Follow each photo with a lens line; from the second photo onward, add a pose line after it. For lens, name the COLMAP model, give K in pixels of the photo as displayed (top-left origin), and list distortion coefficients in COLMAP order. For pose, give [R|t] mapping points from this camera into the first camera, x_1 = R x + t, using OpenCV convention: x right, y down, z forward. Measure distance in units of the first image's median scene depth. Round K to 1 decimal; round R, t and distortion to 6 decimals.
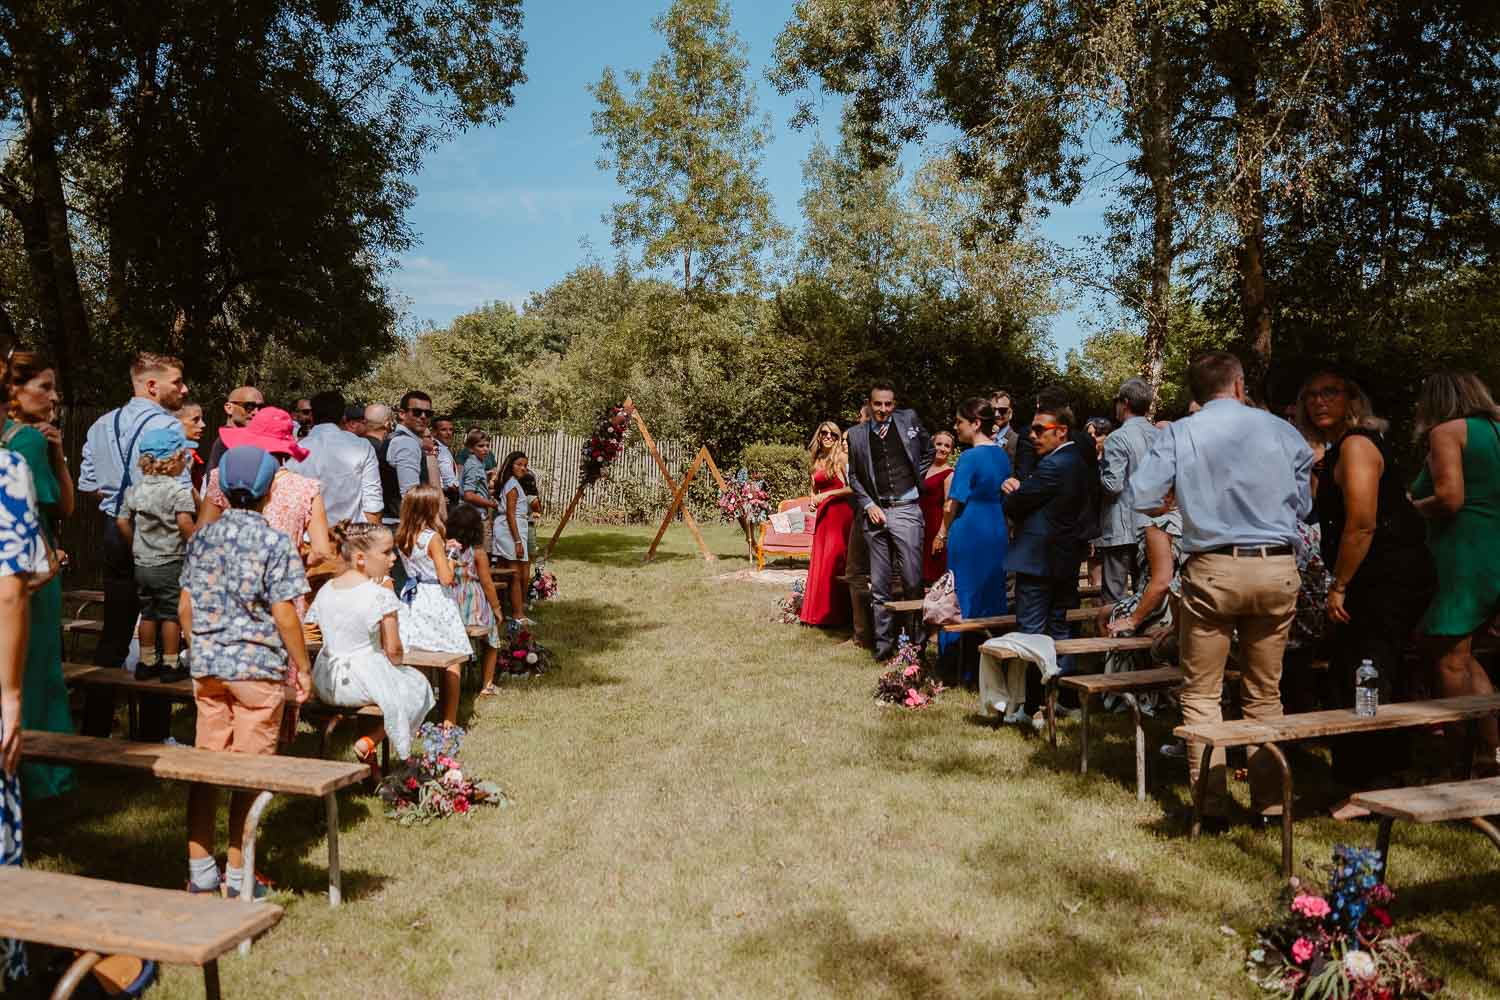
lens RADIAL K [[1139.6, 0, 750.0], [0, 1139.6, 500.0], [0, 0, 1]] dist [0.000013, -0.000008]
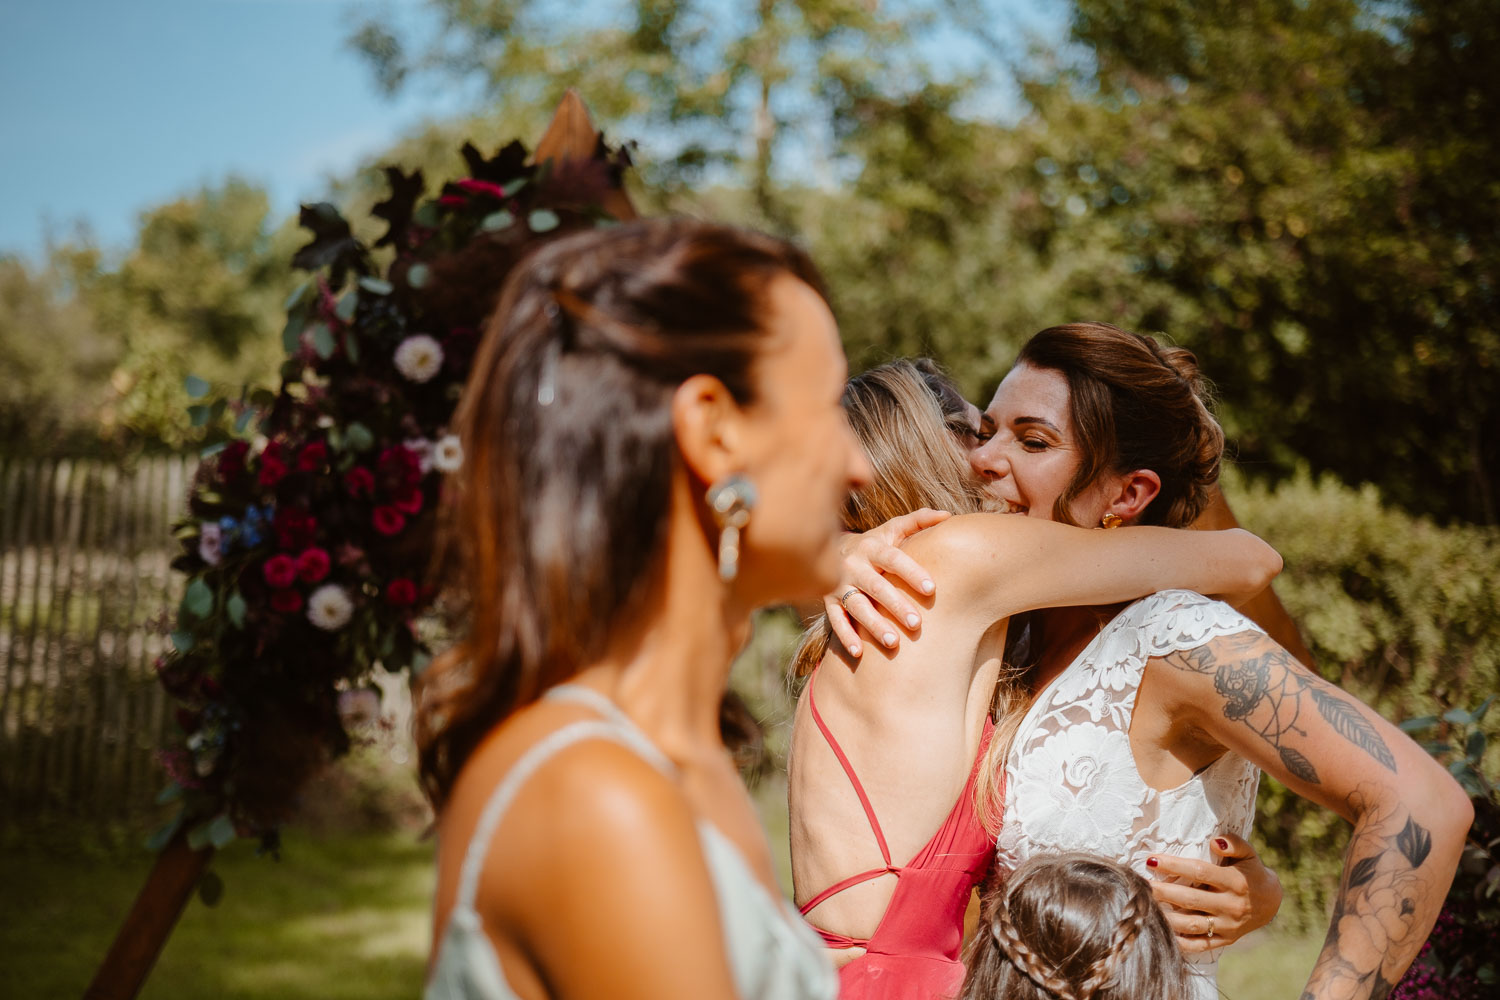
lens RADIAL K [[2243.7, 0, 750.0], [0, 2243.7, 500.0], [0, 0, 1]] dist [0.114064, 0.065291]
pose [[0.999902, -0.008611, -0.011076, -0.054221], [0.008069, 0.998809, -0.048113, -0.022406], [0.011477, 0.048019, 0.998780, 0.486478]]
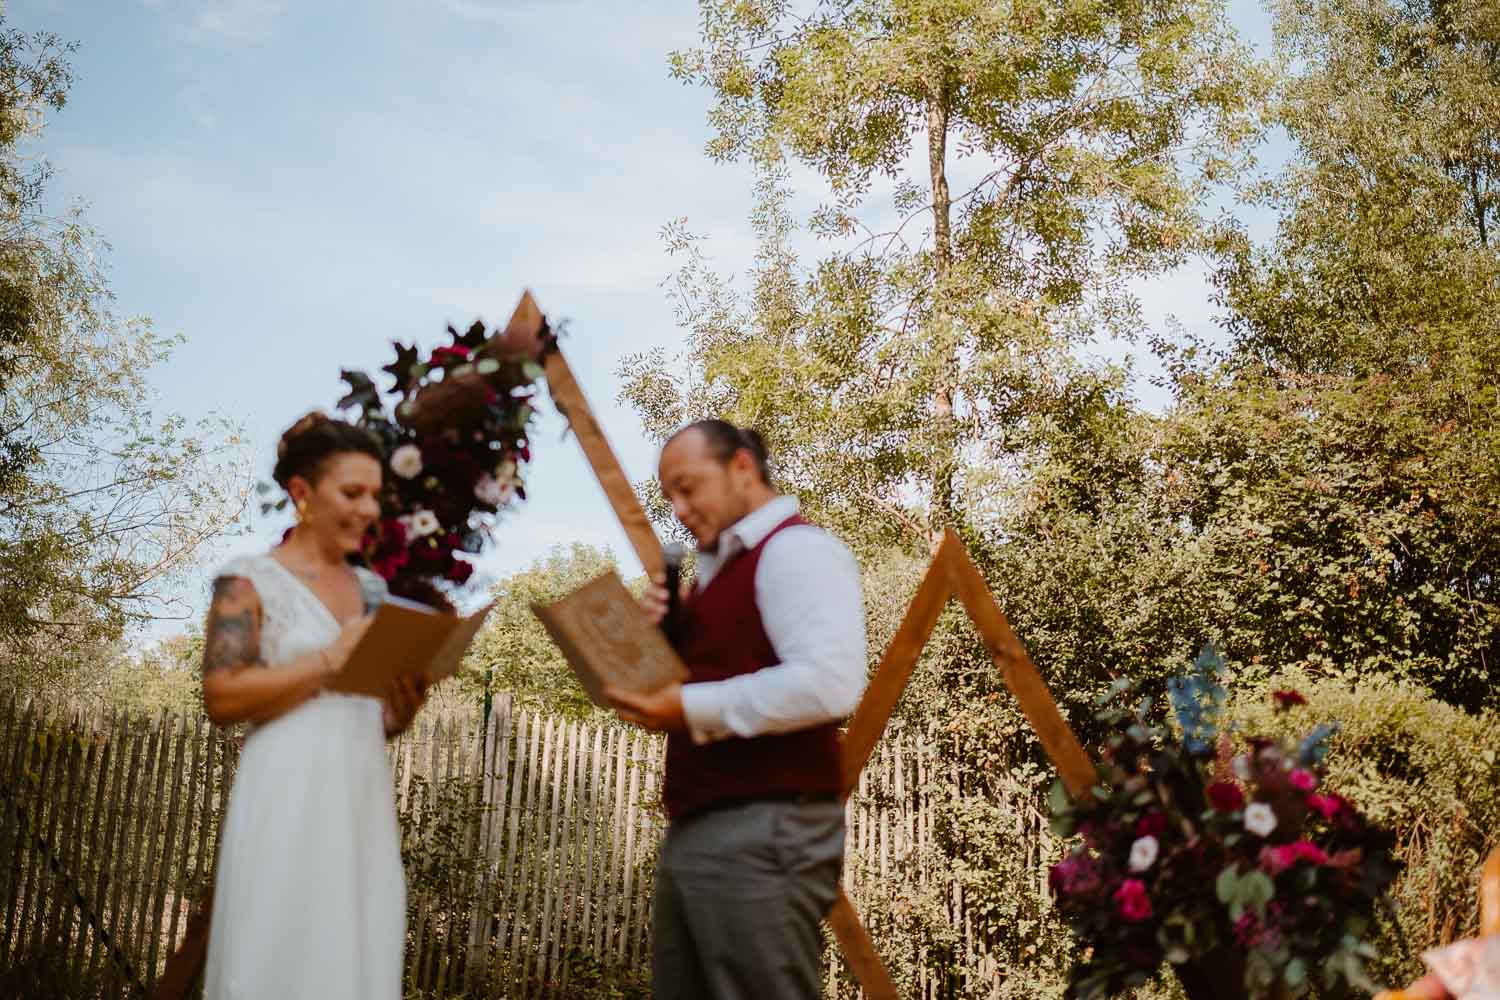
lens RADIAL K [[2243.7, 0, 750.0], [0, 2243.7, 500.0], [0, 0, 1]] dist [0.114064, 0.065291]
pose [[0.985099, -0.049322, -0.164764, -0.009324], [0.013188, 0.976839, -0.213569, 0.011408], [0.171482, 0.208214, 0.962934, 0.429657]]
